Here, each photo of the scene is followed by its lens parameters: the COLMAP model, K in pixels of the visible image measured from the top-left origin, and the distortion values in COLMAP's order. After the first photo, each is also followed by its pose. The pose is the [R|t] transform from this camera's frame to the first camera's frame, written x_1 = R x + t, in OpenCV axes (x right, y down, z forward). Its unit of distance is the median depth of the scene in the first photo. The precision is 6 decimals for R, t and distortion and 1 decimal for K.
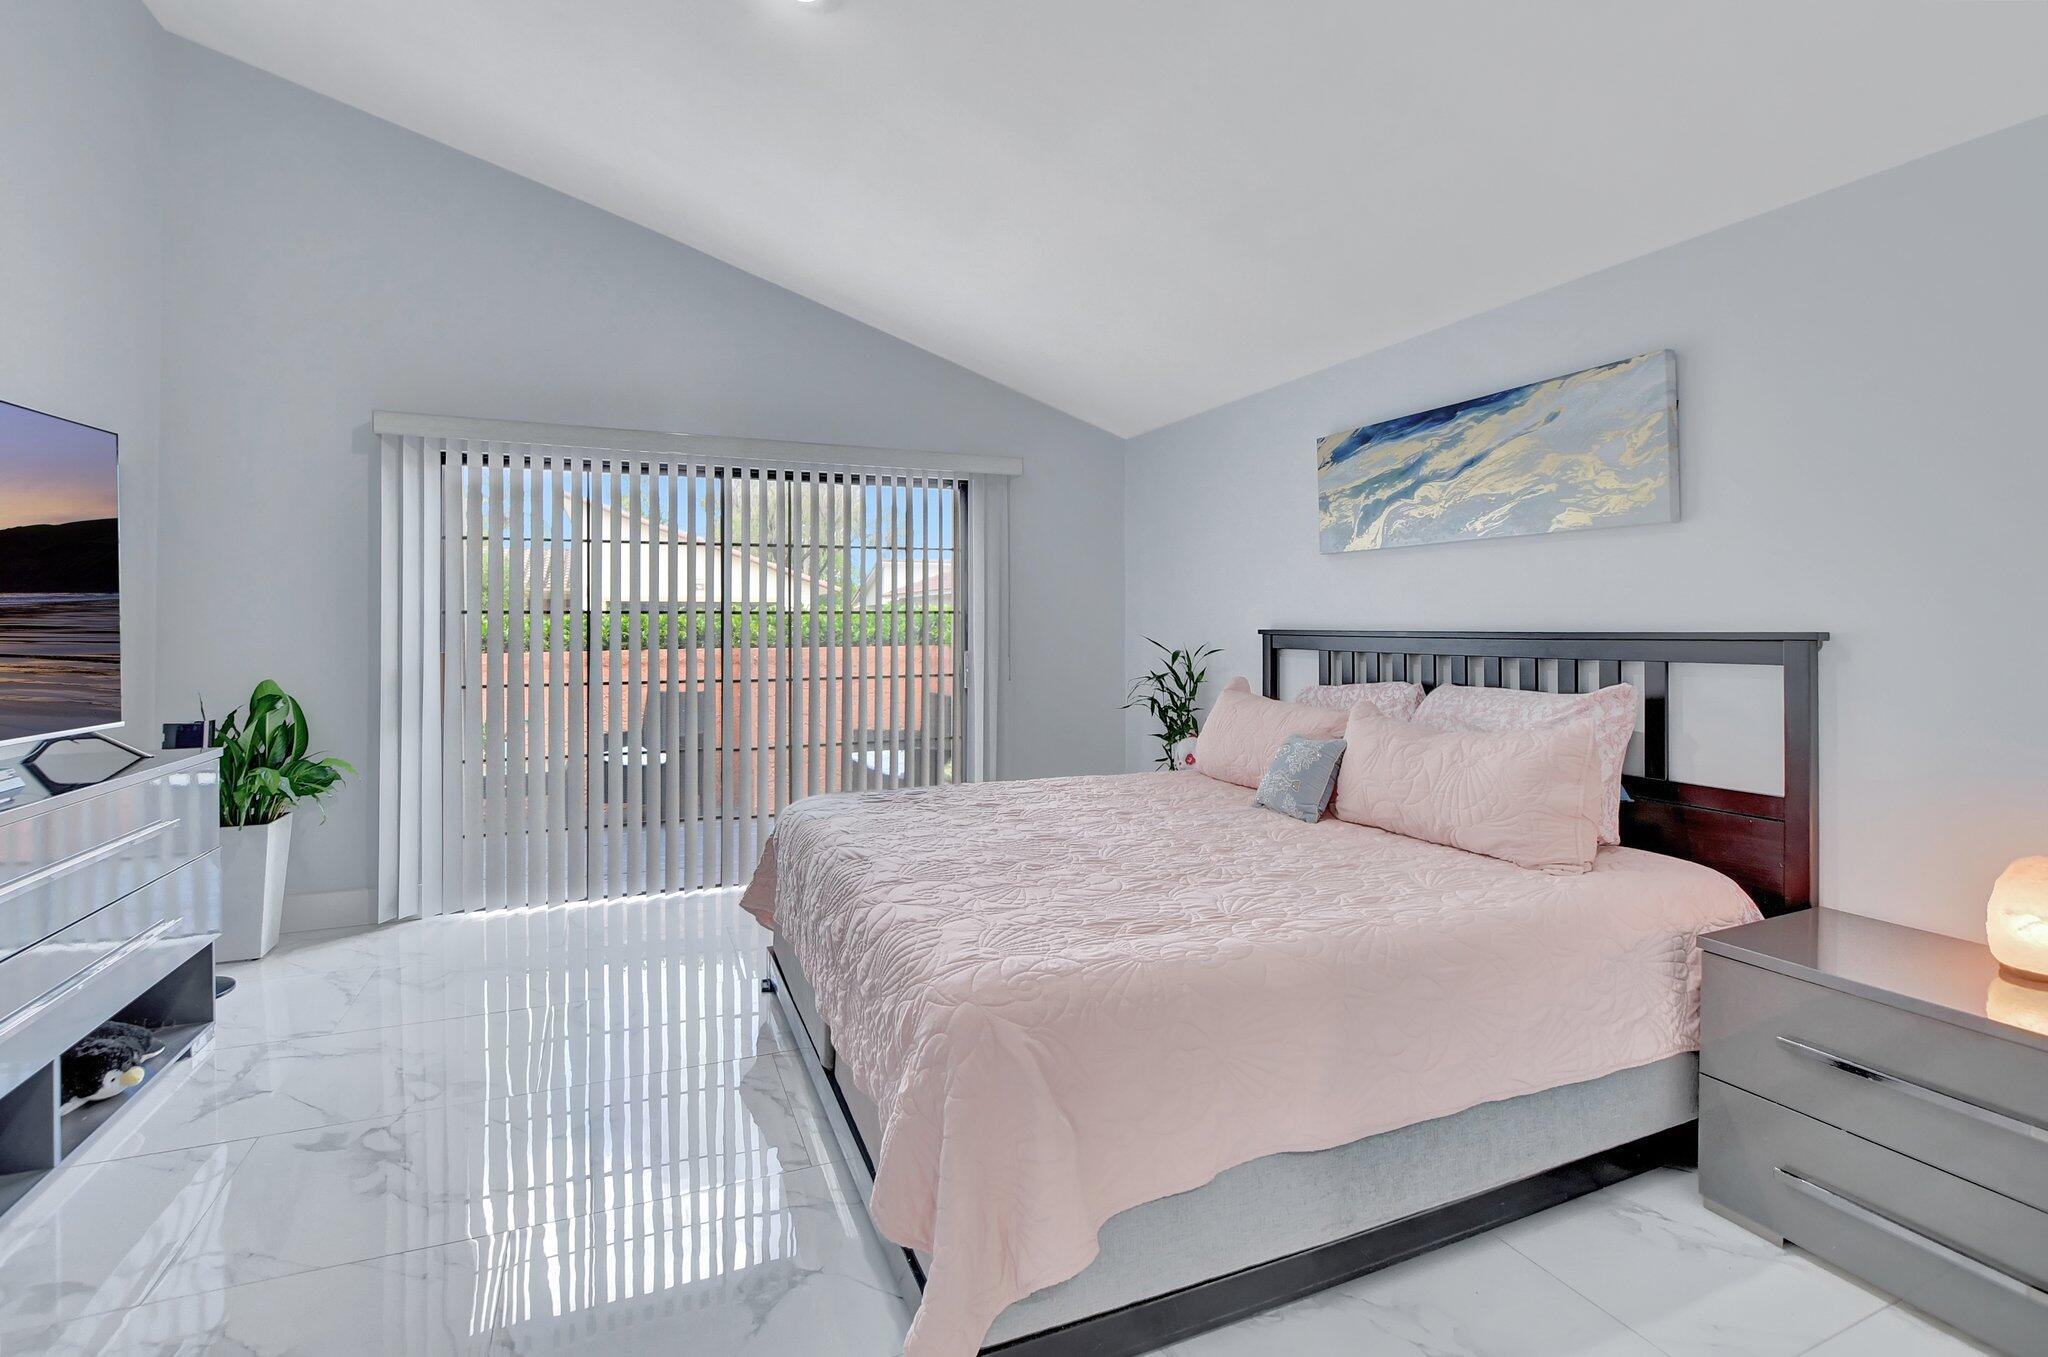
lens RADIAL K [[935.0, 0, 1009.8], [0, 935.0, 626.1], [0, 0, 1]] dist [-0.024503, 0.000439]
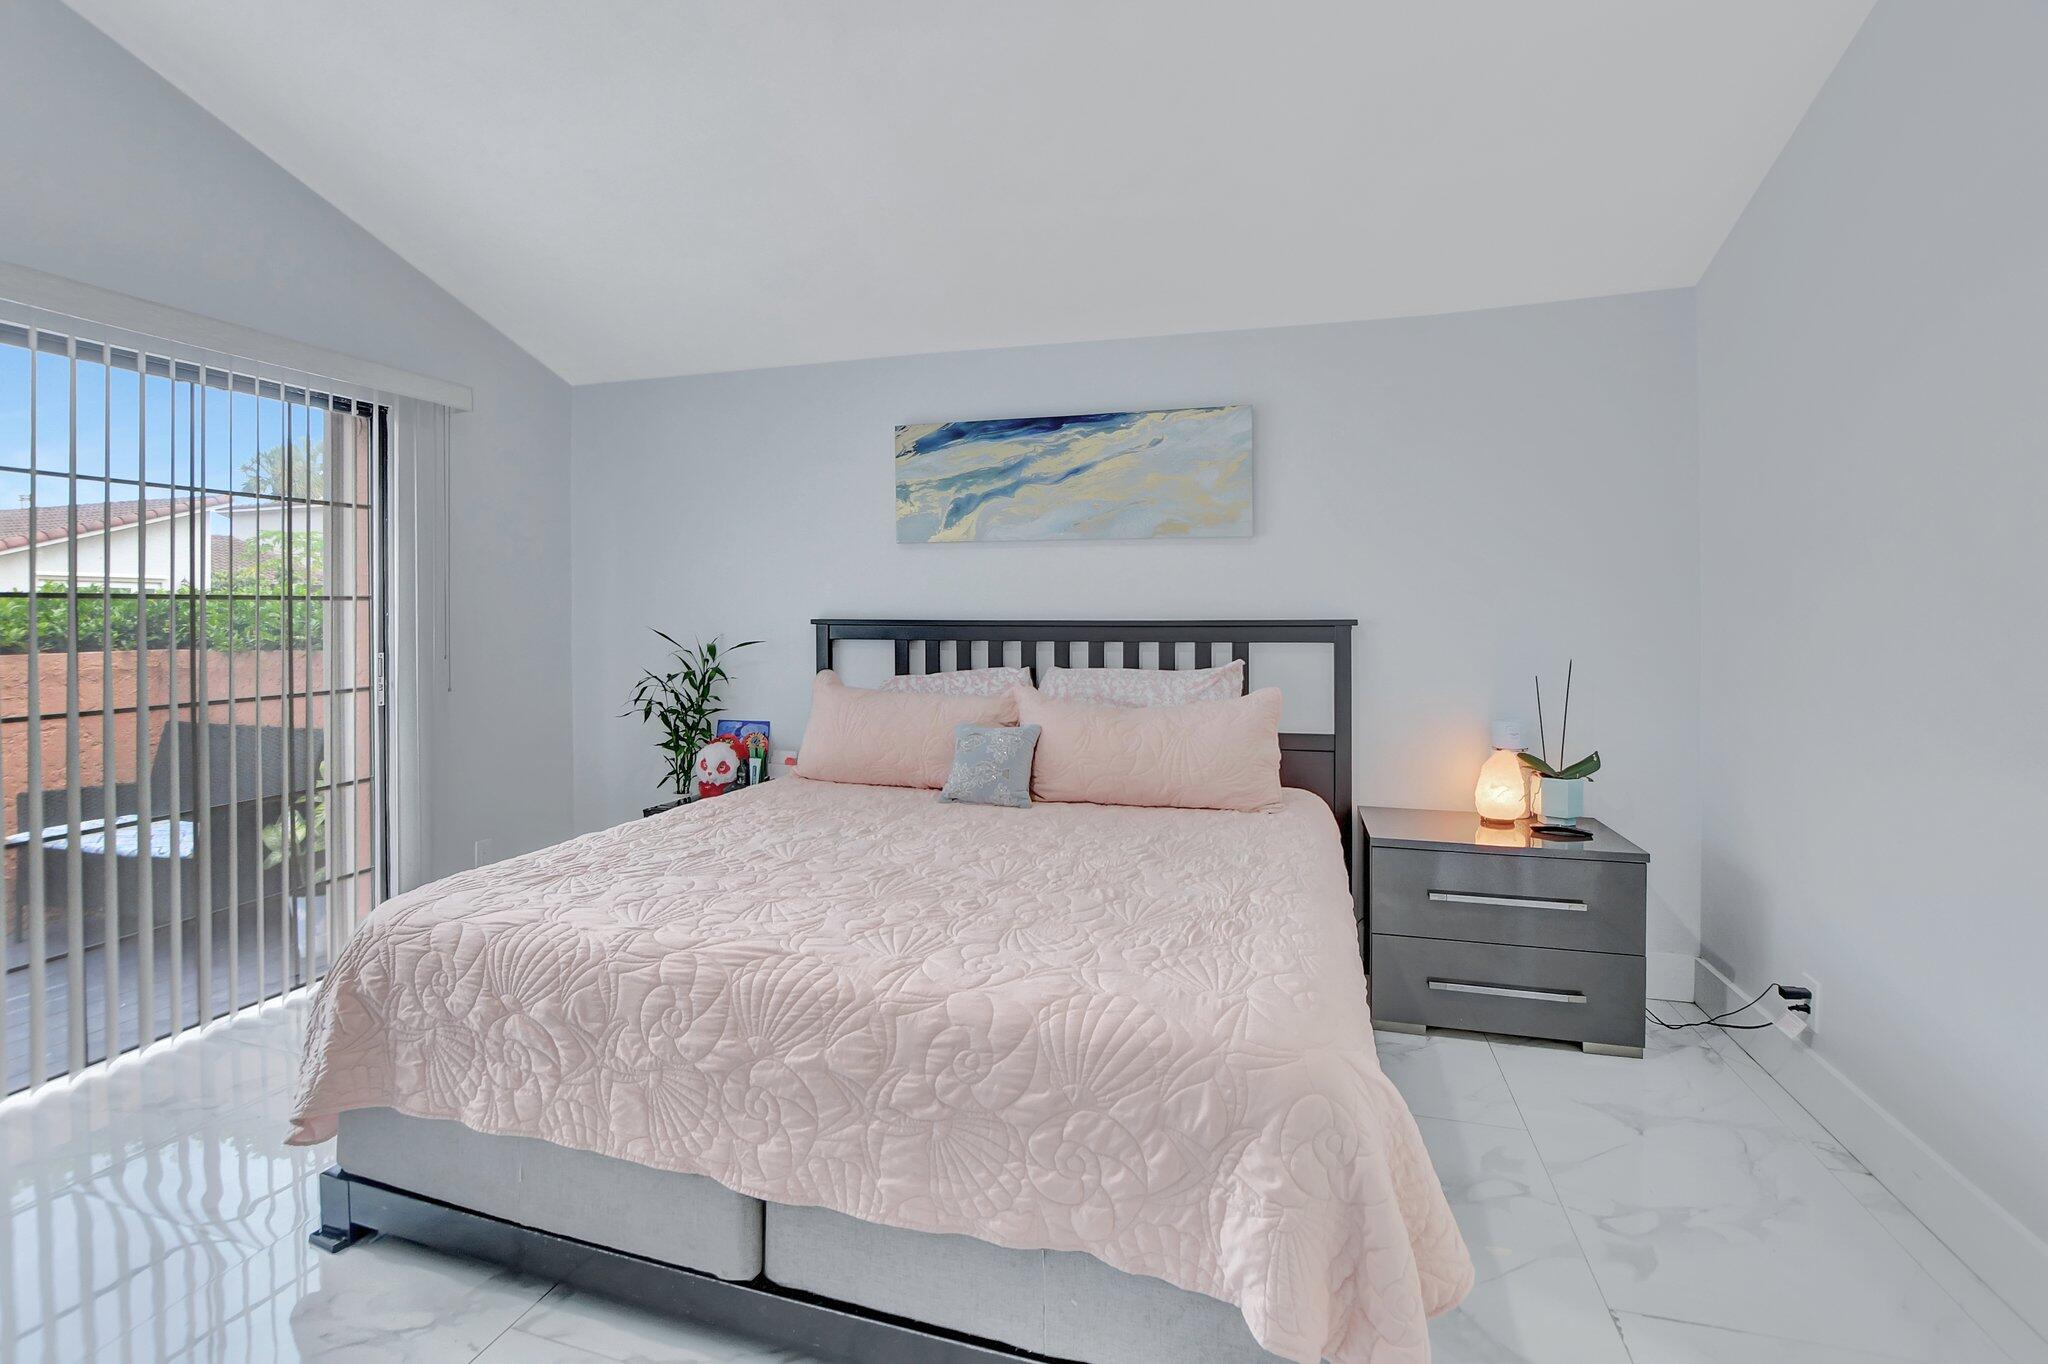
lens RADIAL K [[935.0, 0, 1009.8], [0, 935.0, 629.6], [0, 0, 1]] dist [-0.024503, 0.000439]
pose [[0.641412, -0.008622, 0.767148, -0.405221], [-0.000094, 0.999936, 0.011317, 0.004117], [-0.767197, -0.007330, 0.641370, 0.310626]]
